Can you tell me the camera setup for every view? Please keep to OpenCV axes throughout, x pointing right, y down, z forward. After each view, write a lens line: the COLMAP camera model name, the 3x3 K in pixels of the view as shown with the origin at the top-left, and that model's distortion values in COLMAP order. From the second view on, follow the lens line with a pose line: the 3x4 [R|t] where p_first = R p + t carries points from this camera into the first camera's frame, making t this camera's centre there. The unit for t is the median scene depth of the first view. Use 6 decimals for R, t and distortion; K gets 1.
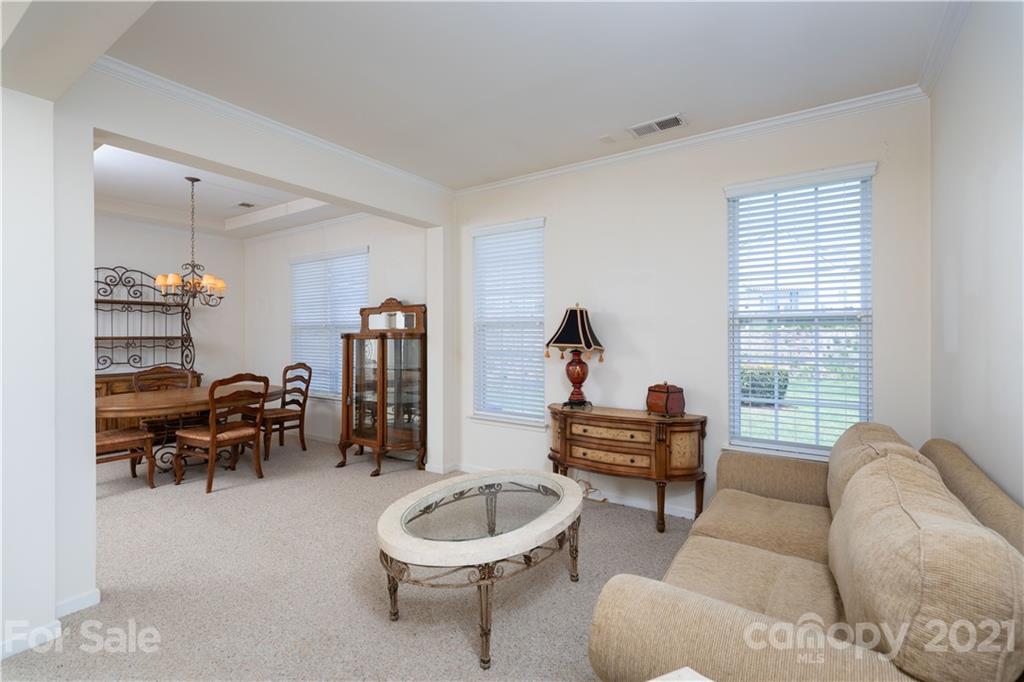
lens RADIAL K [[466.2, 0, 495.1], [0, 466.2, 345.1], [0, 0, 1]] dist [-0.000827, -0.000127]
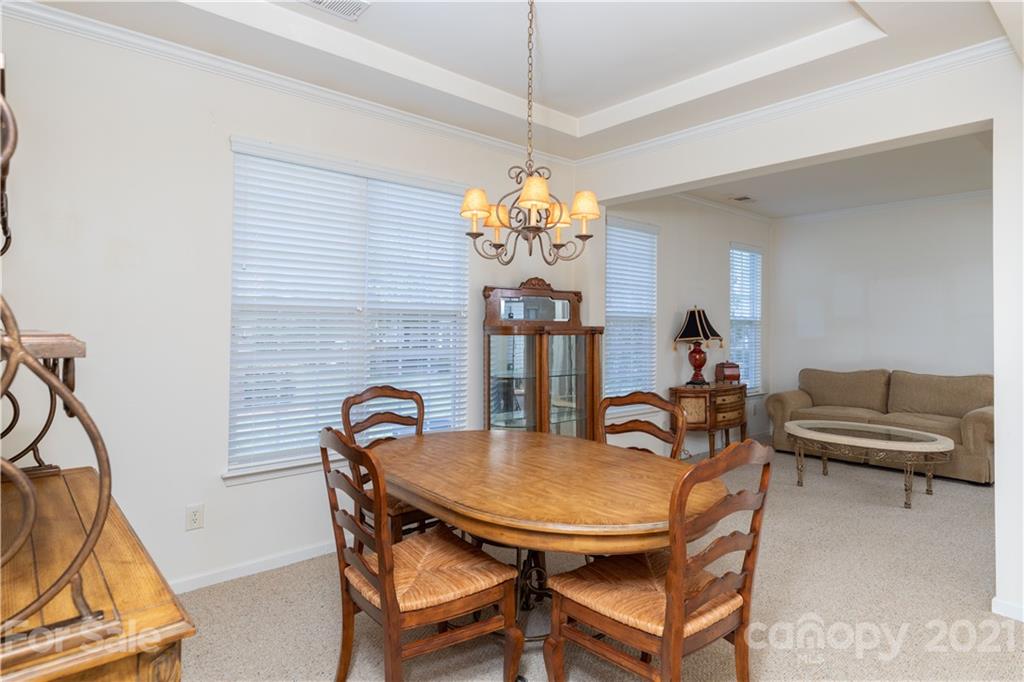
lens RADIAL K [[586.4, 0, 512.4], [0, 586.4, 332.3], [0, 0, 1]] dist [0.005311, 0.001473]
pose [[0.225469, -0.005246, 0.974236, -1.511999], [0.011532, 0.999930, 0.002715, -0.026292], [-0.974182, 0.010622, 0.225514, 1.127260]]
